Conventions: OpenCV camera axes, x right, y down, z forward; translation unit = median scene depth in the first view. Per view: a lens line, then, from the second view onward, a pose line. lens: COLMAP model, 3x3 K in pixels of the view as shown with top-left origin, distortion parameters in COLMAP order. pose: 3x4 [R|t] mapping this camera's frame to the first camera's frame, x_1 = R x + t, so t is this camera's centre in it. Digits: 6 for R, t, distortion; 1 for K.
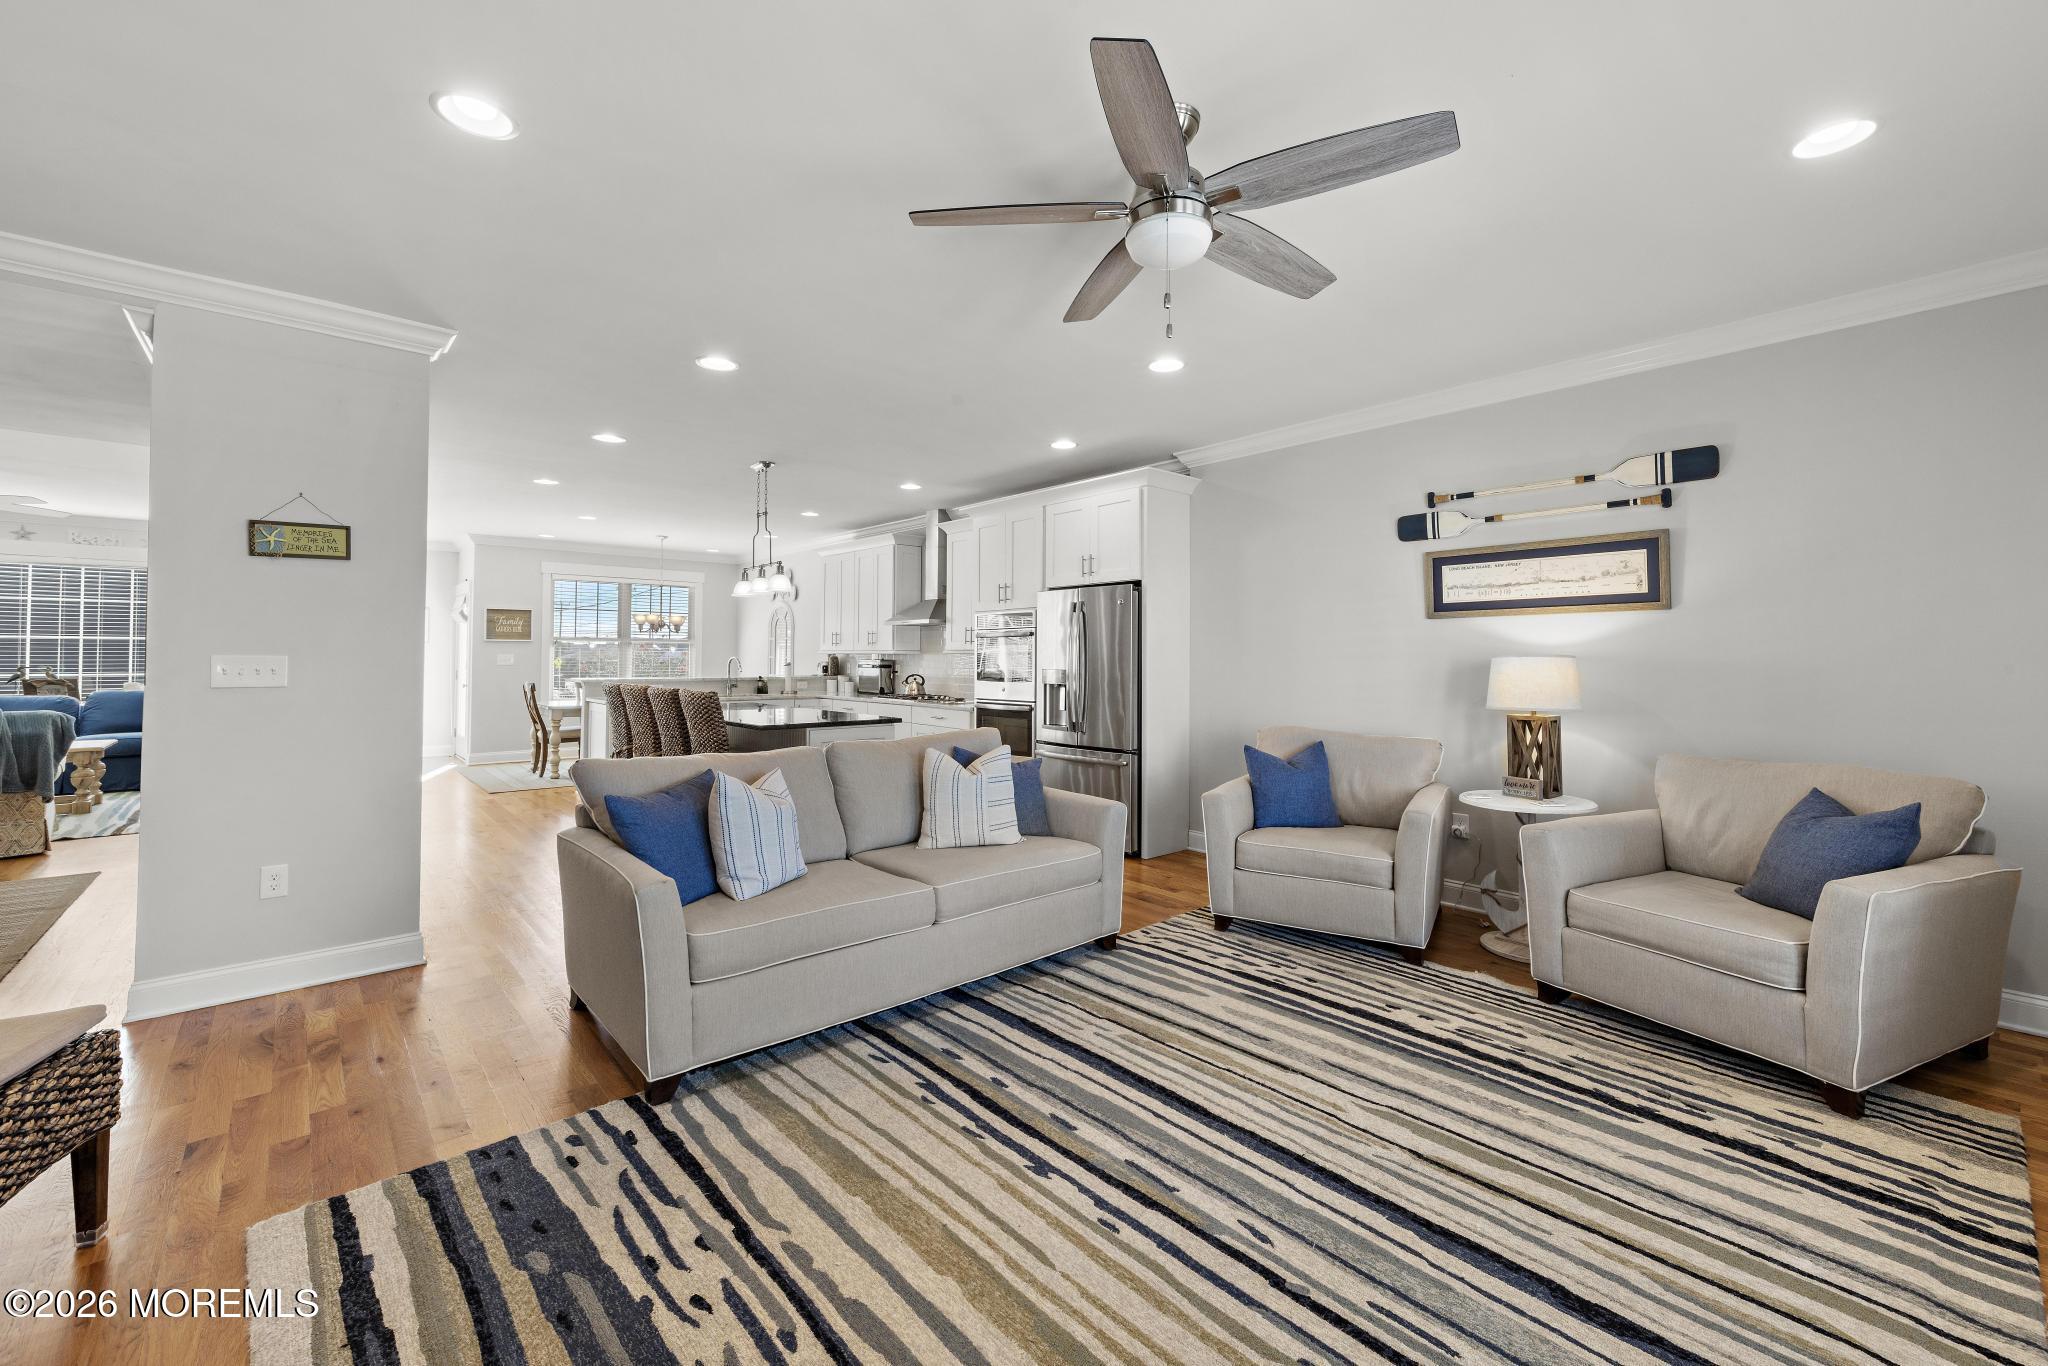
lens RADIAL K [[836.7, 0, 1021.4], [0, 836.7, 637.7], [0, 0, 1]] dist [0.006453, -0.000168]
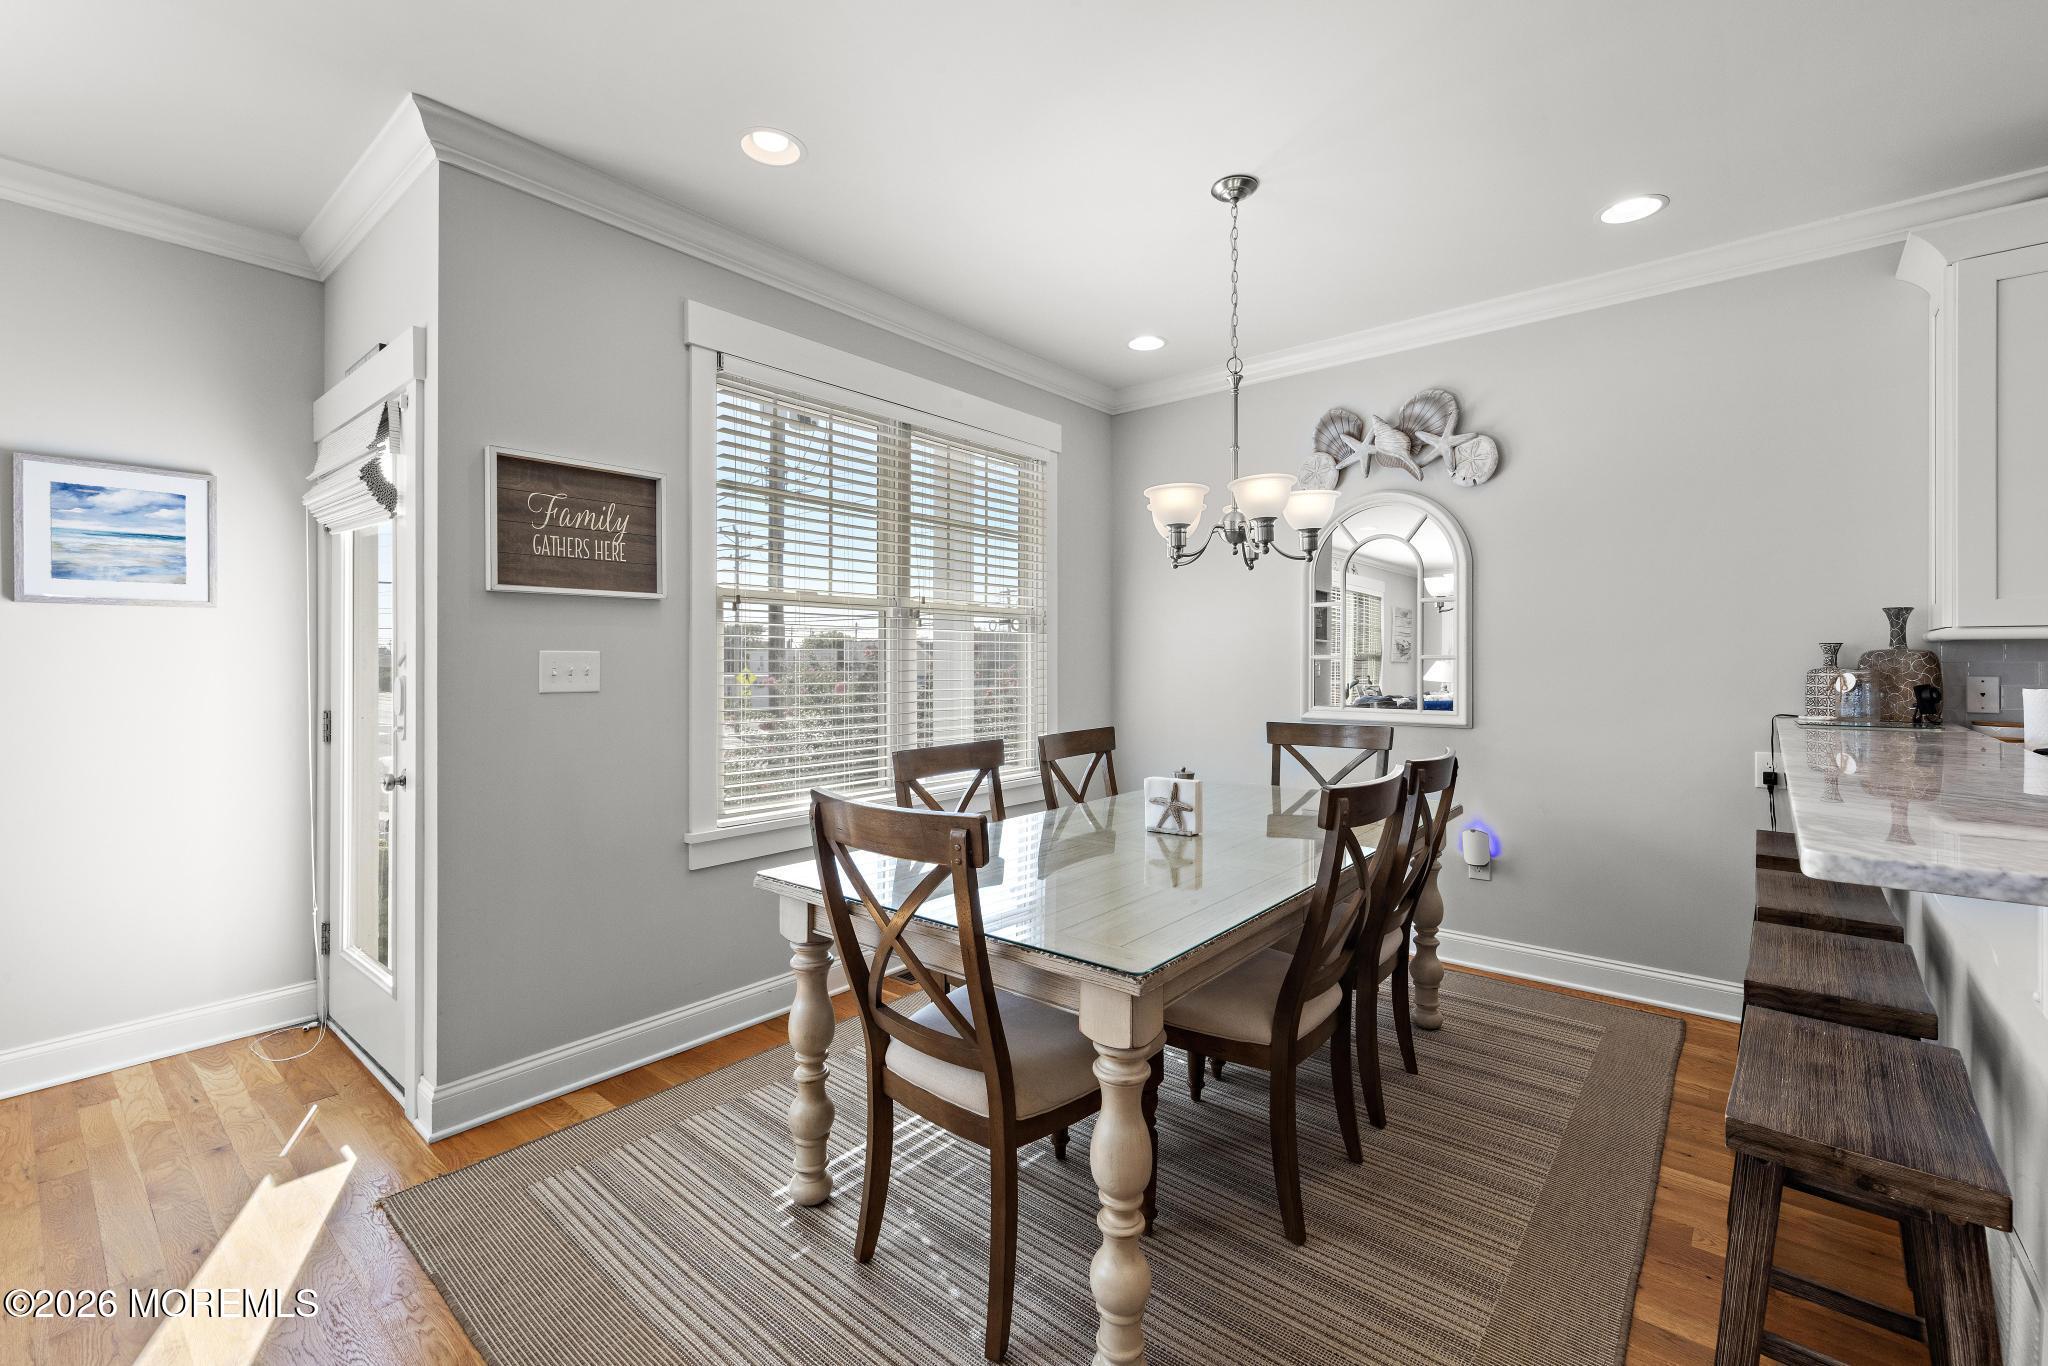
lens RADIAL K [[855.2, 0, 1024.4], [0, 855.2, 657.1], [0, 0, 1]] dist [0.002722, 0.000523]
pose [[0.987780, -0.006599, 0.155714, -1.492772], [0.002764, 0.999688, 0.024834, 0.045236], [-0.155829, -0.024100, 0.987490, 2.088593]]
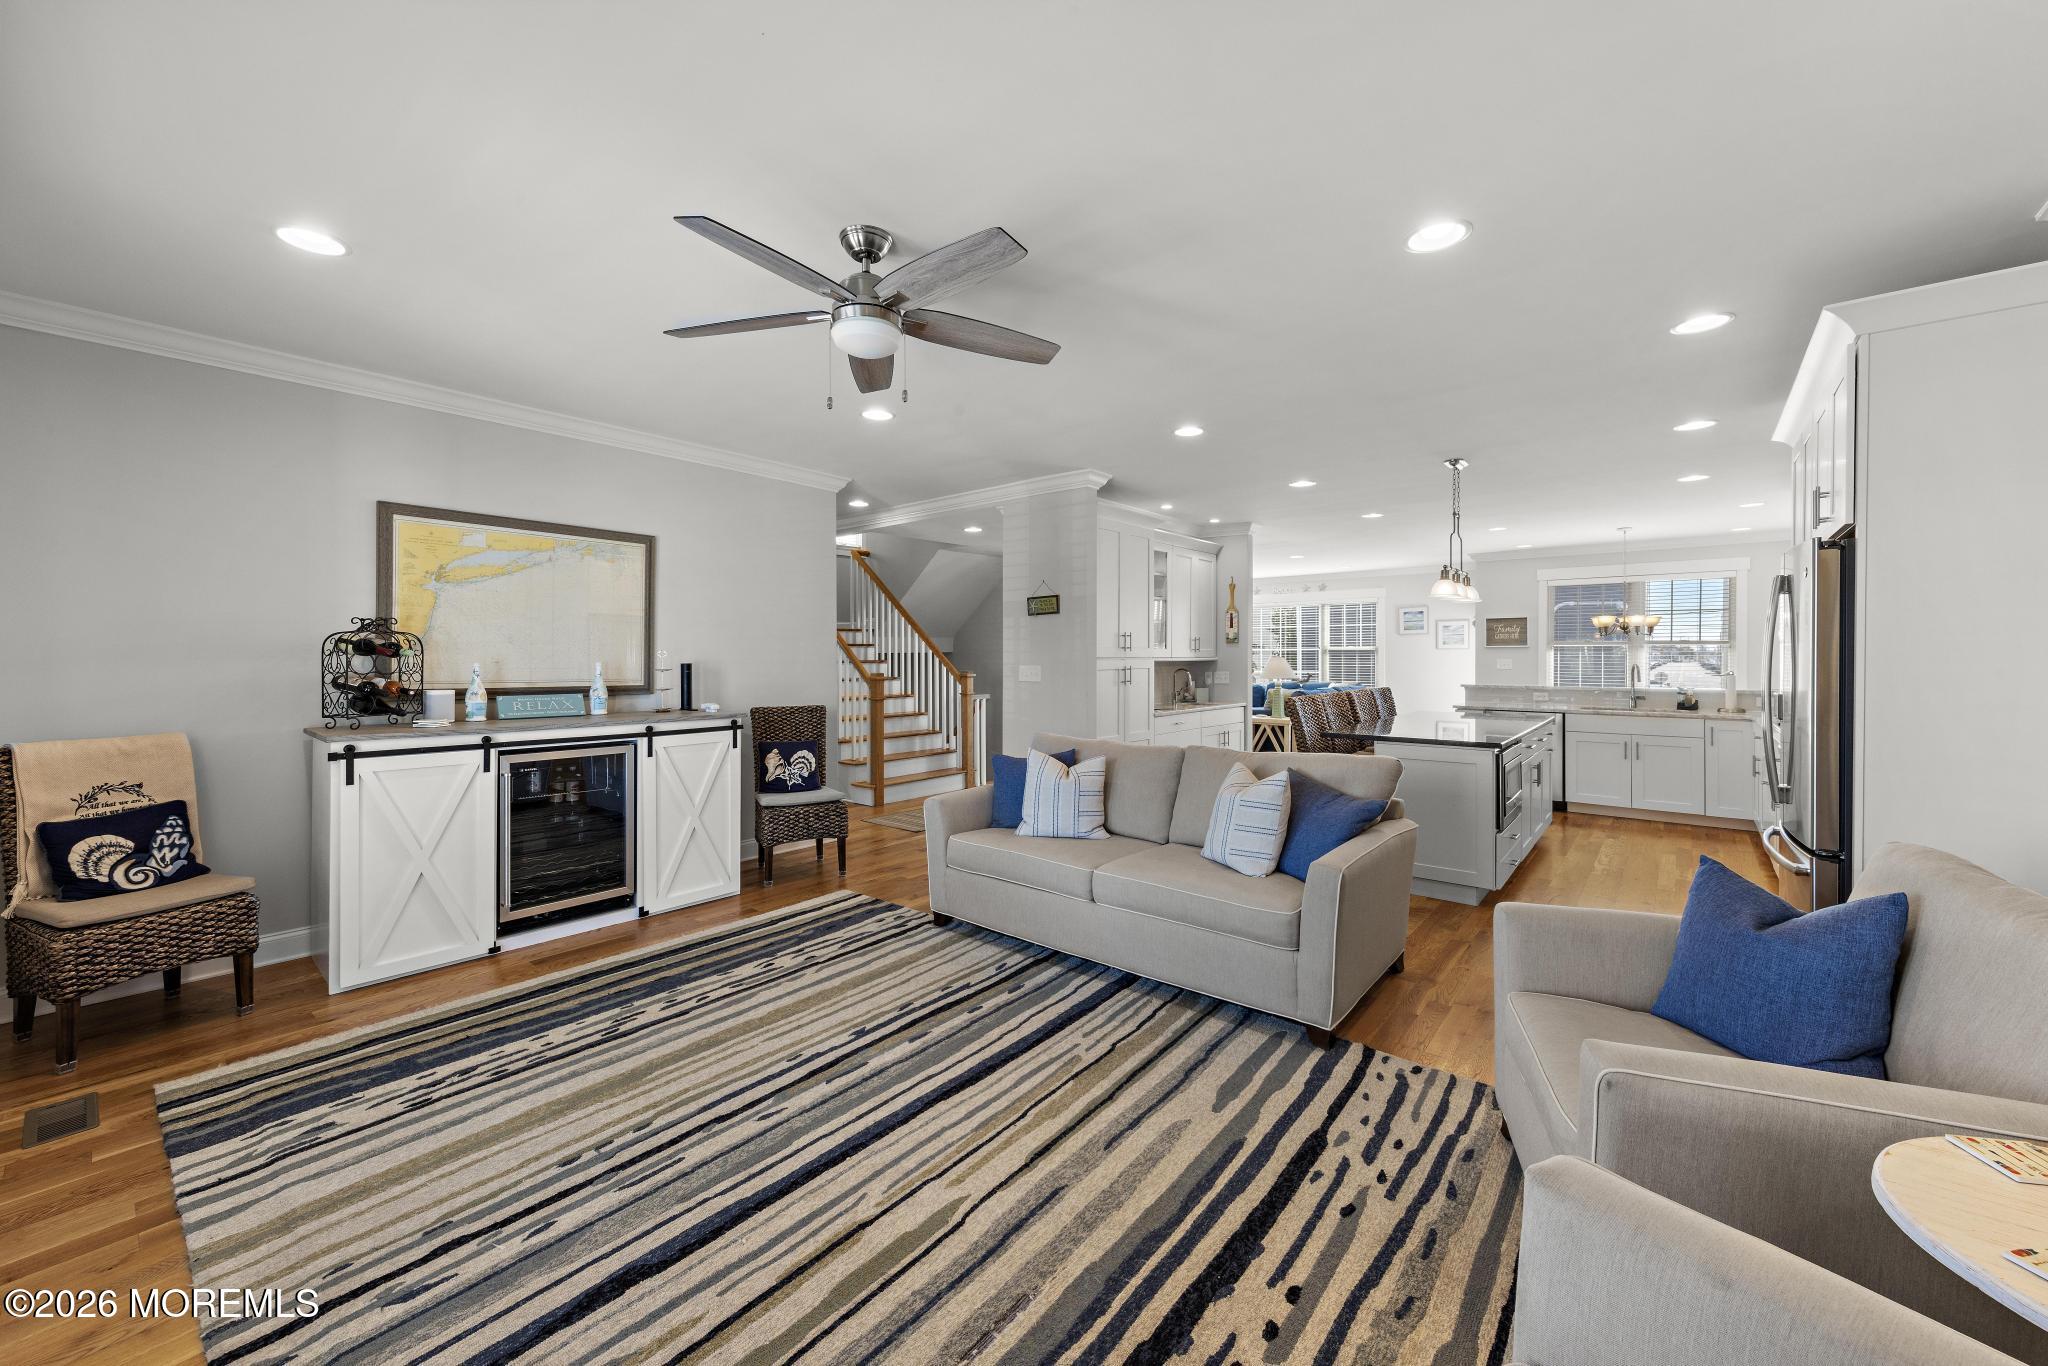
lens RADIAL K [[777.0, 0, 1021.8], [0, 777.0, 657.7], [0, 0, 1]] dist [0.001768, -0.000043]
pose [[0.147372, -0.001268, -0.989080, 0.833487], [0.024916, 0.999687, 0.002431, -0.001906], [0.988767, -0.025002, 0.147358, 0.660517]]
